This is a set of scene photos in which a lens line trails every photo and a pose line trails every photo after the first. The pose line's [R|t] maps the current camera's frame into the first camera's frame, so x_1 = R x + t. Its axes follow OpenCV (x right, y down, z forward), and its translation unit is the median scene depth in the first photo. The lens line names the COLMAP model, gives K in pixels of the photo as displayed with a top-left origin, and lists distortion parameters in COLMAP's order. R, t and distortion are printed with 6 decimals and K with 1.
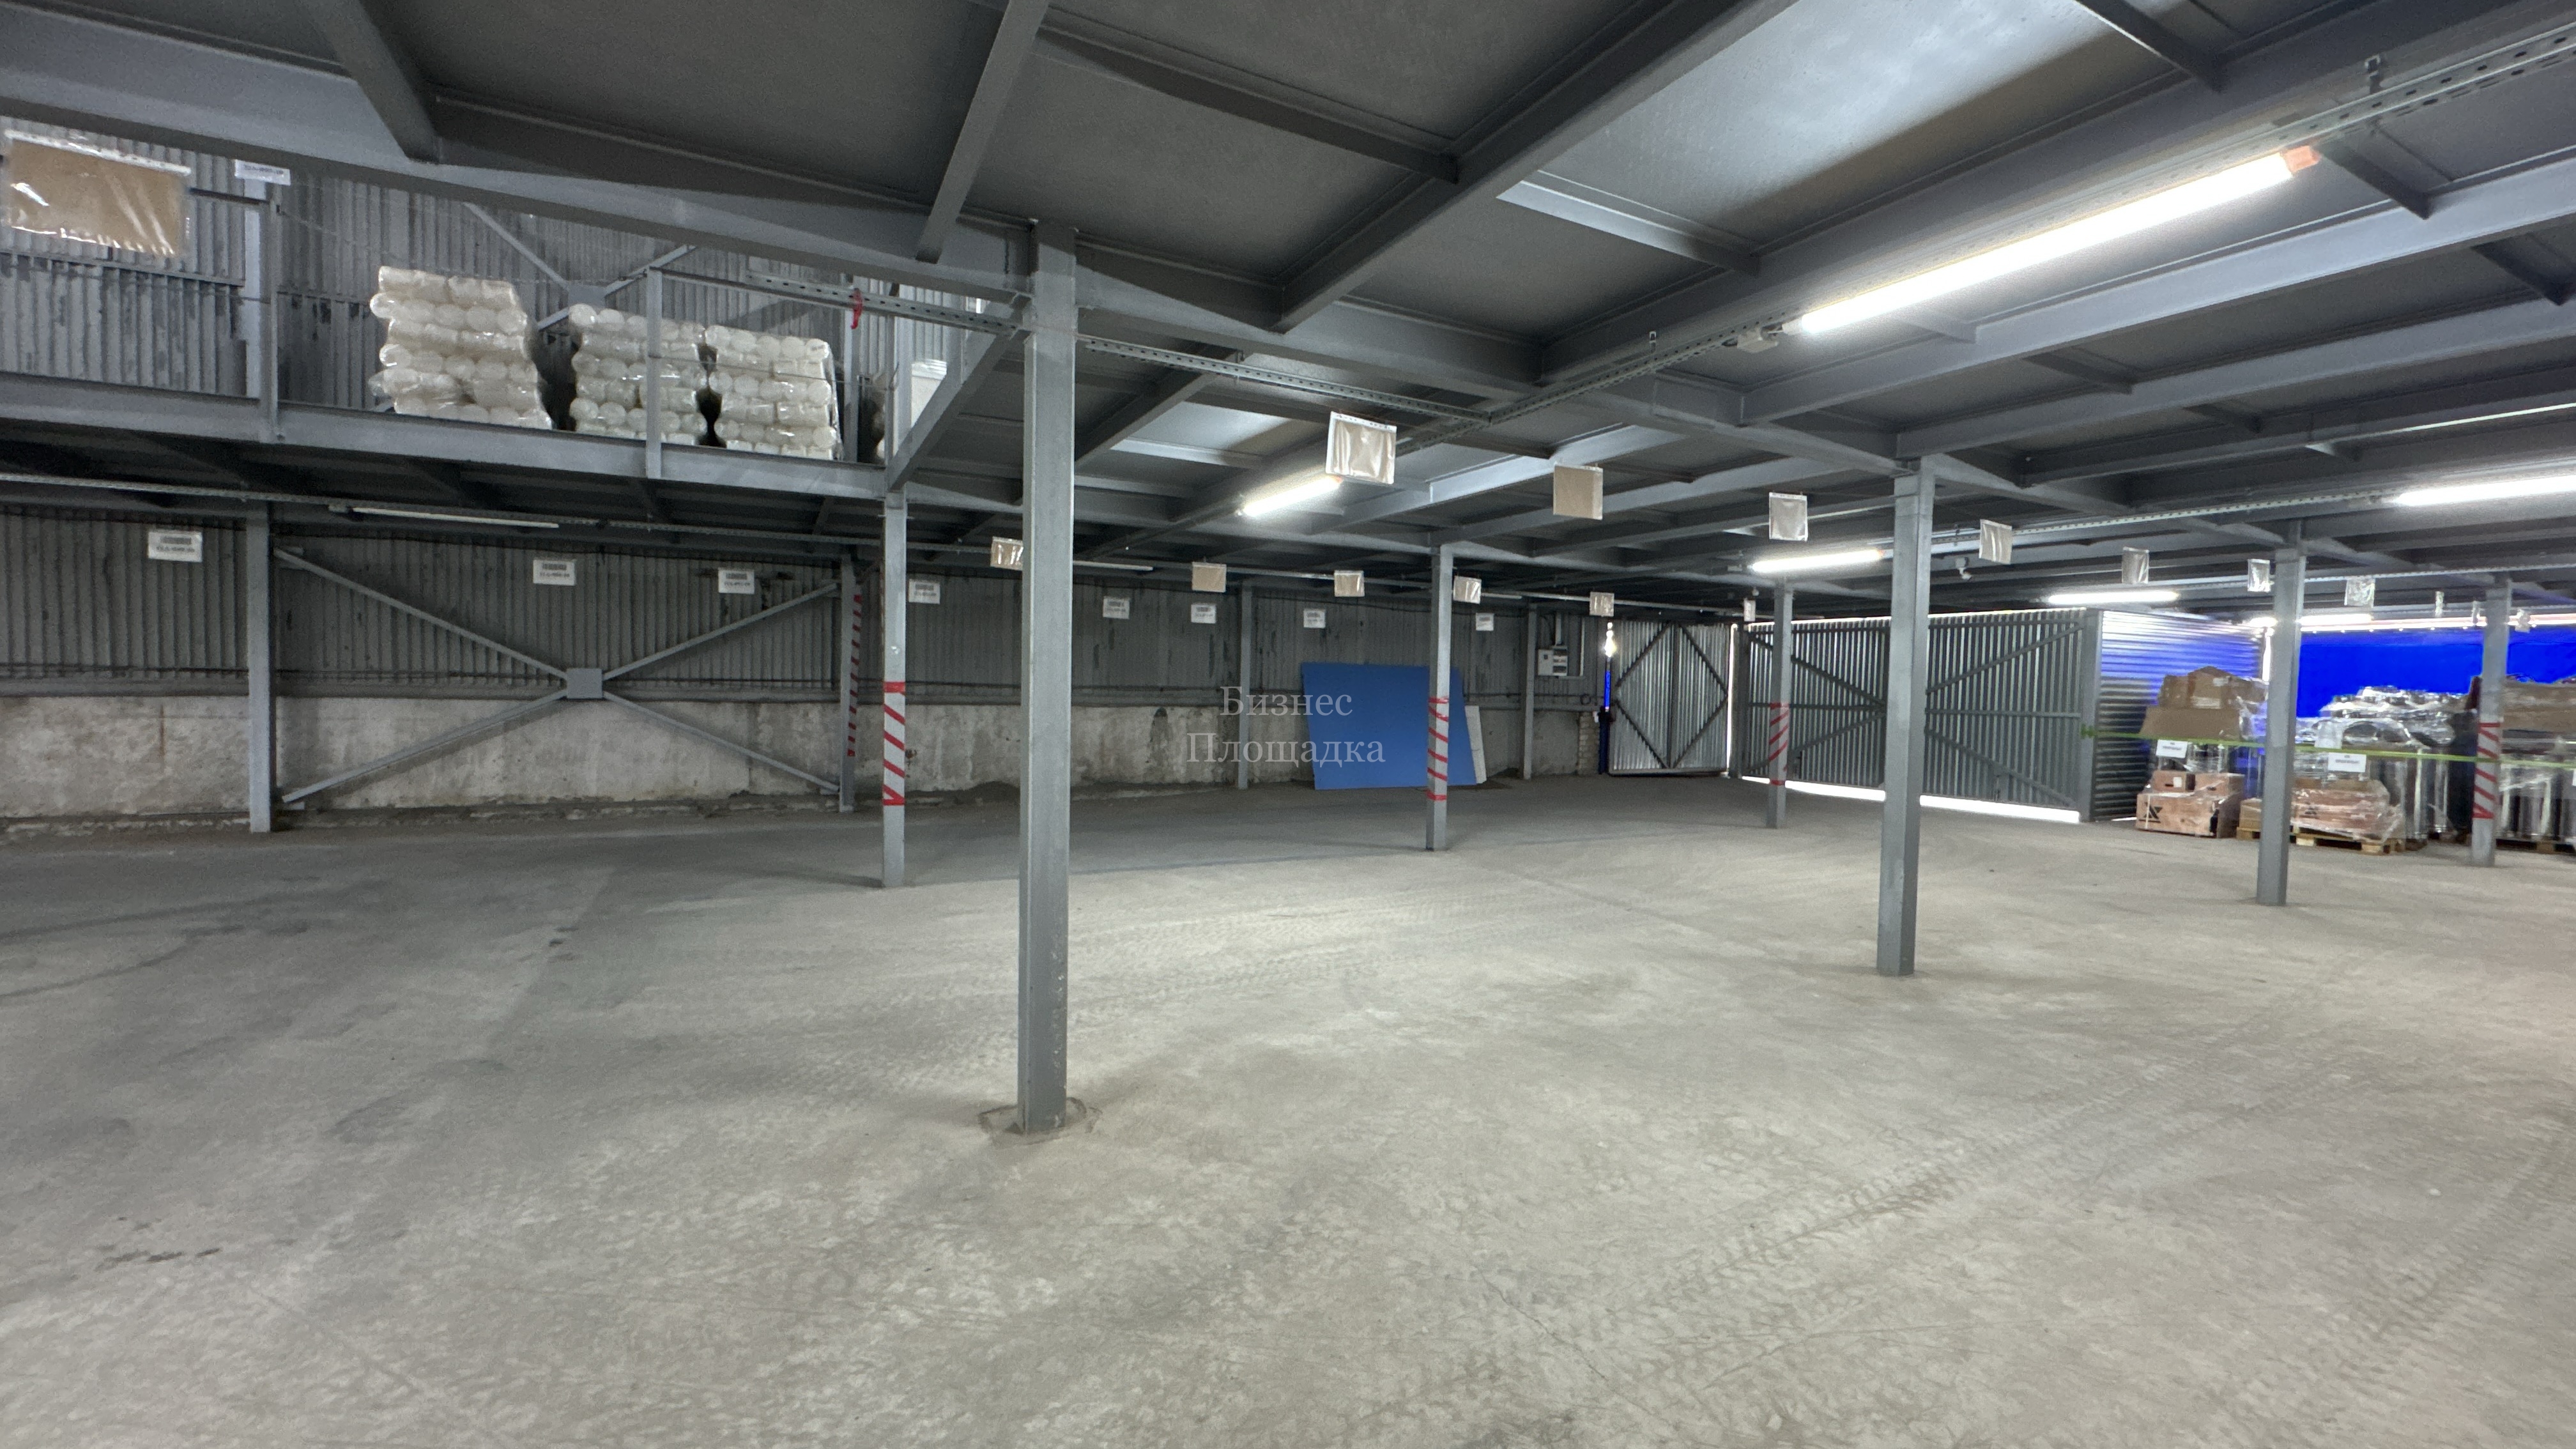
lens RADIAL K [[1027.9, 0, 1291.0], [0, 1027.9, 724.0], [0, 0, 1]] dist [-0.002489, 0.000233]
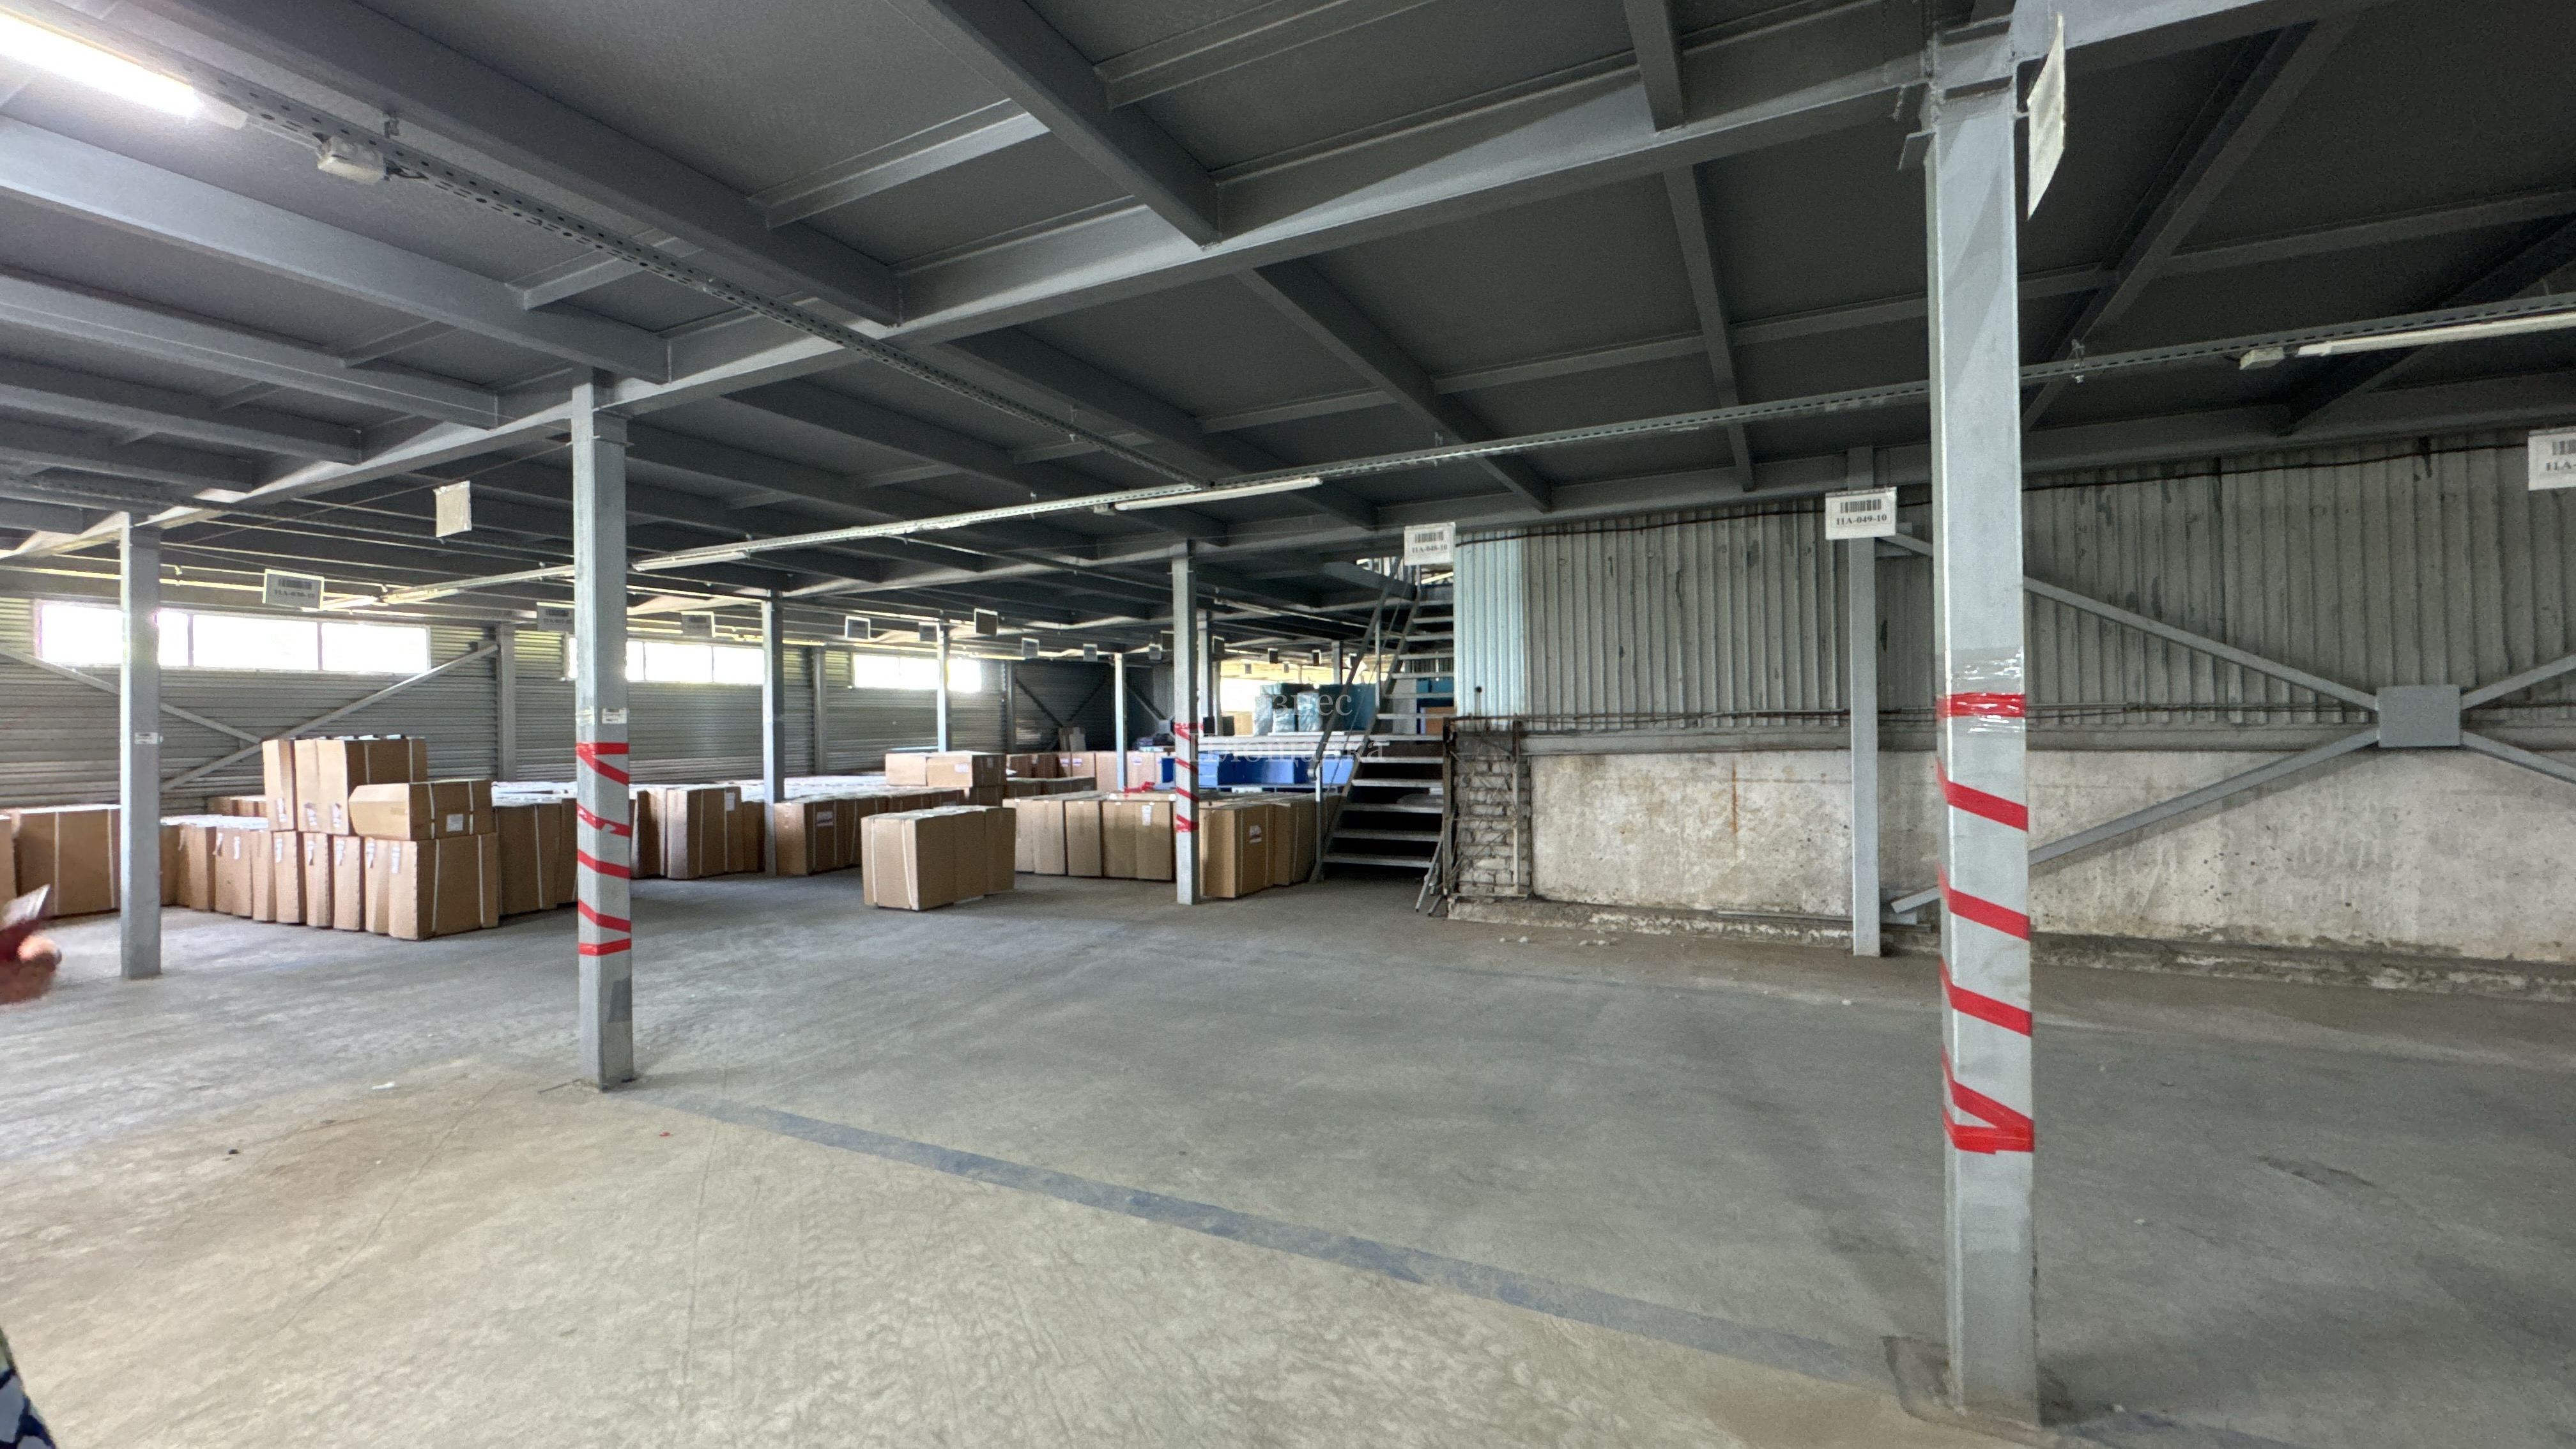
lens RADIAL K [[1027.9, 0, 1295.4], [0, 1027.9, 715.3], [0, 0, 1]] dist [-0.002489, 0.000233]
pose [[0.592905, -0.036850, -0.804429, -0.691014], [-0.000959, 0.998919, -0.046466, -0.018914], [0.805272, 0.028321, 0.592229, 0.307311]]
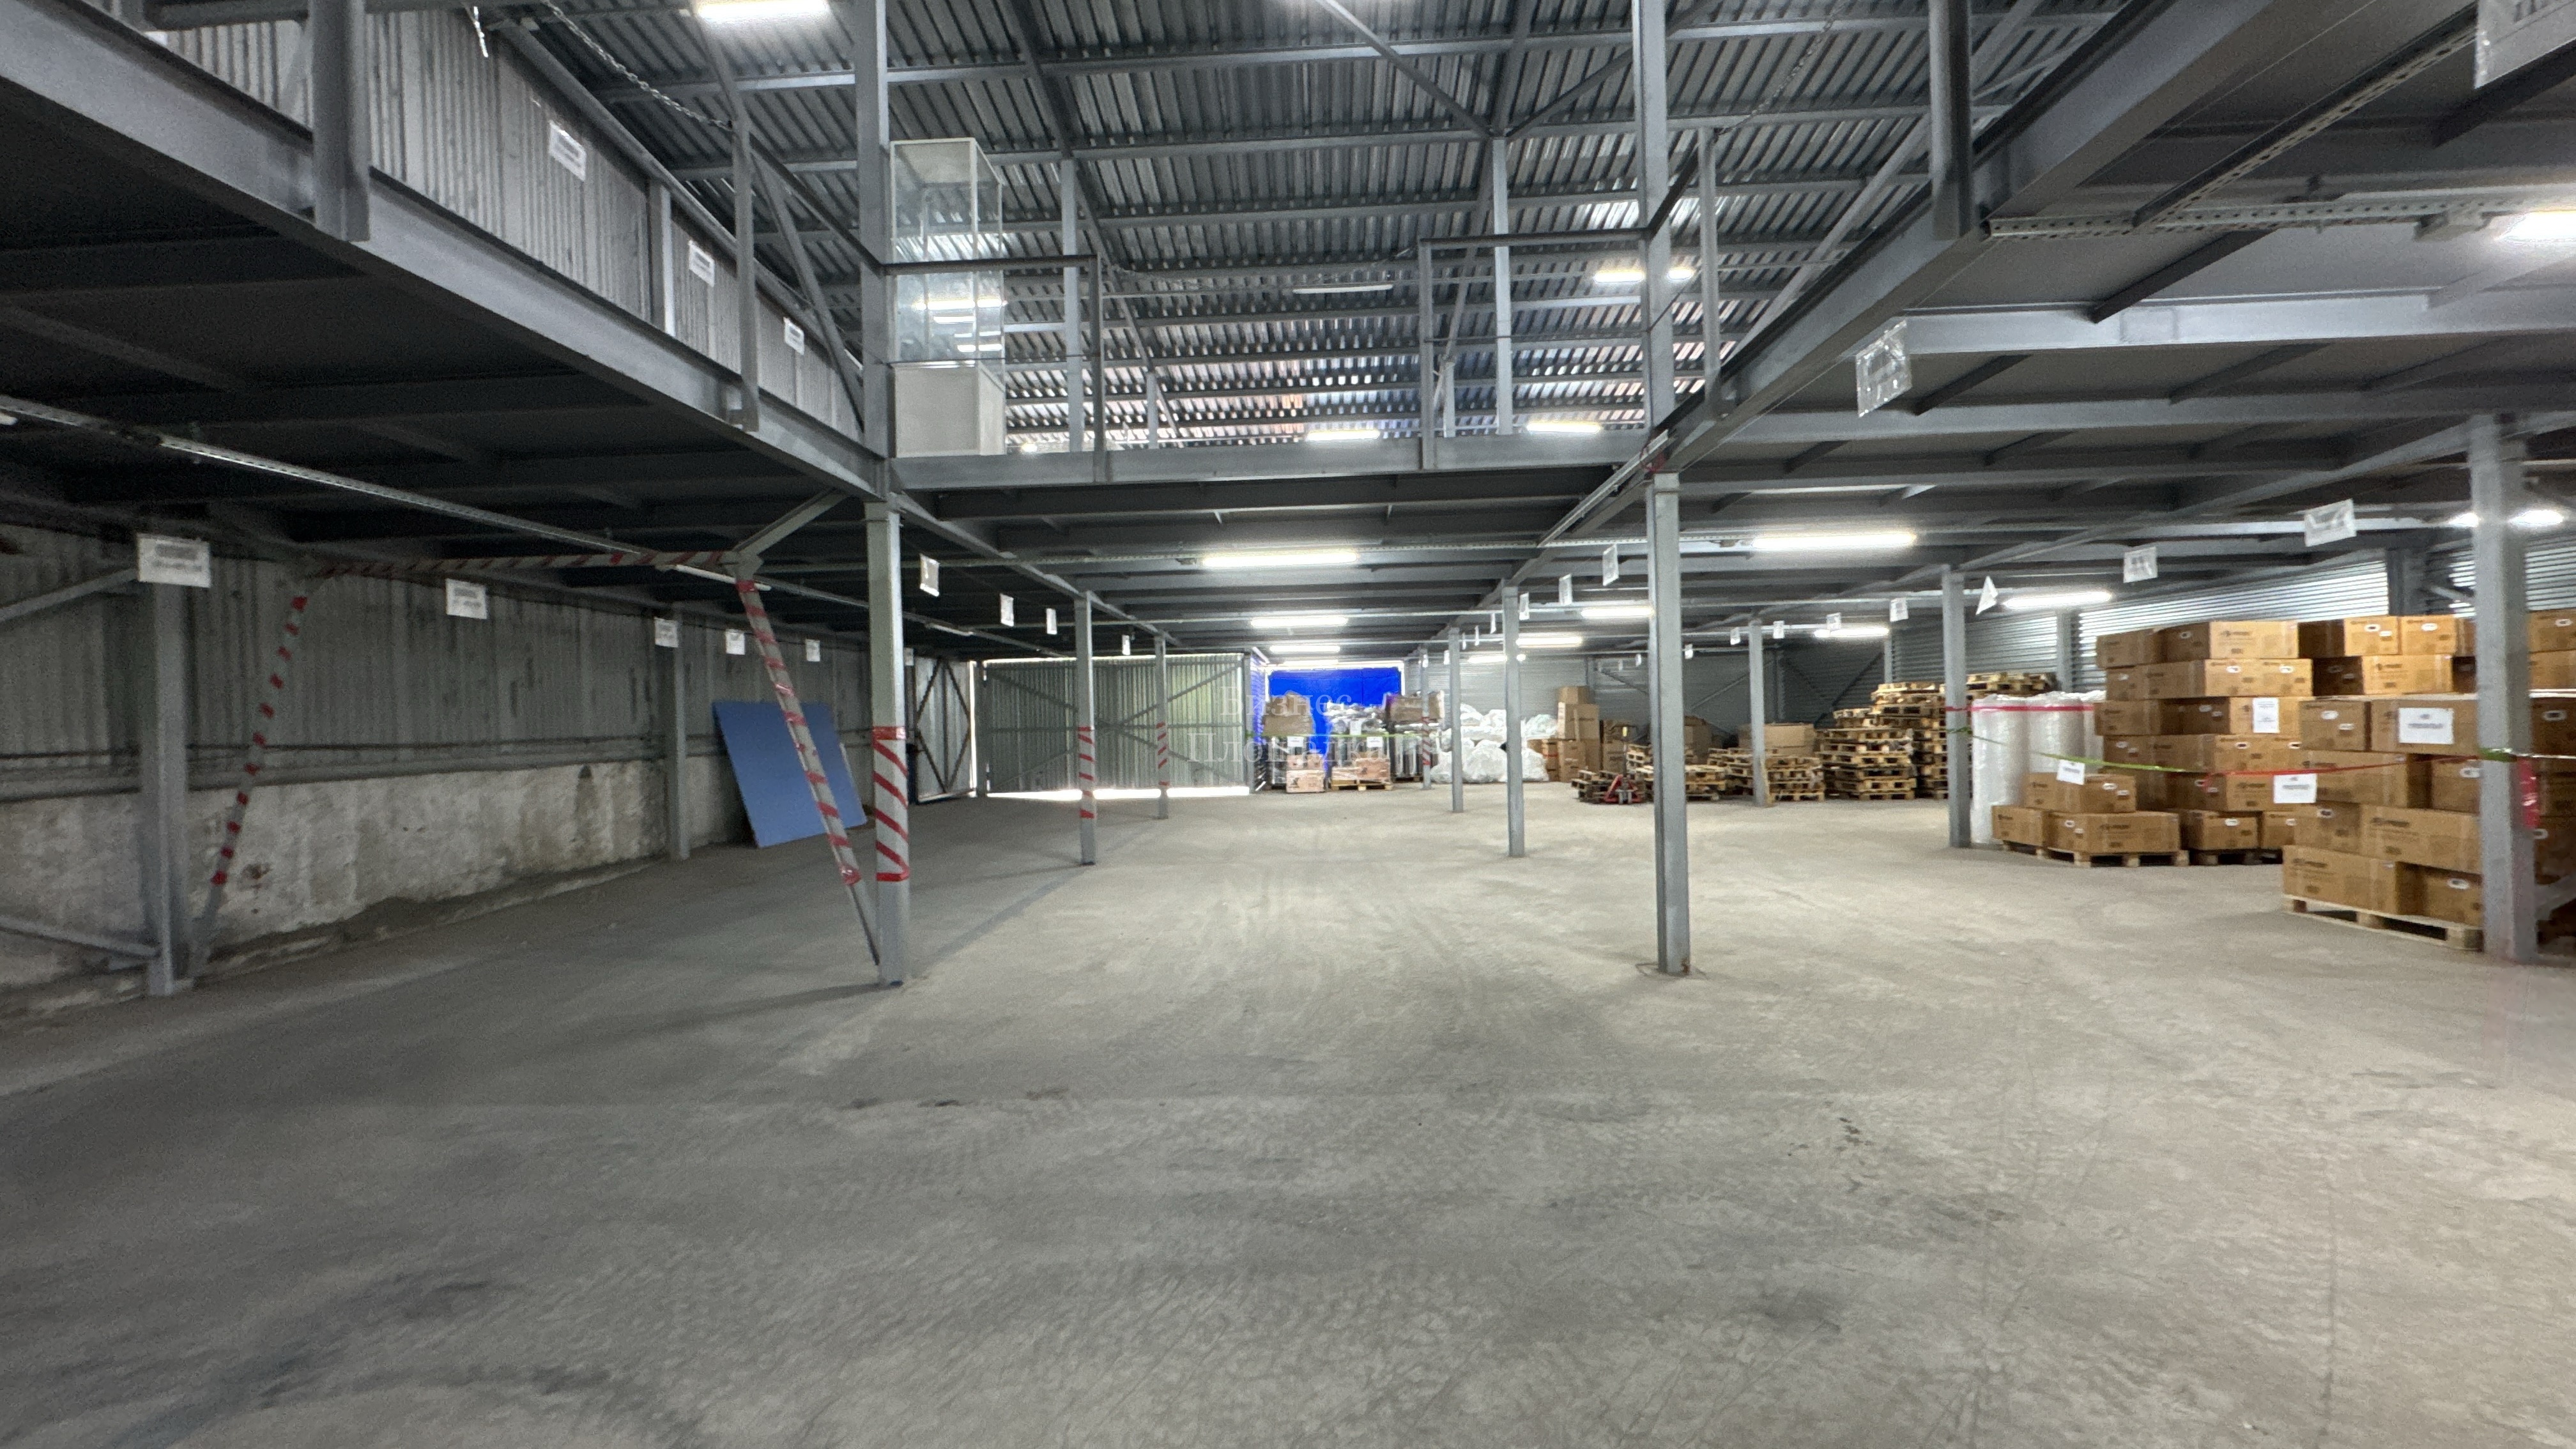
lens RADIAL K [[1027.9, 0, 1292.6], [0, 1027.9, 721.1], [0, 0, 1]] dist [-0.002489, 0.000233]
pose [[0.493570, -0.038684, 0.868845, -0.760955], [0.070750, 0.997485, 0.004220, -0.021676], [-0.866824, 0.059388, 0.495065, 0.272743]]
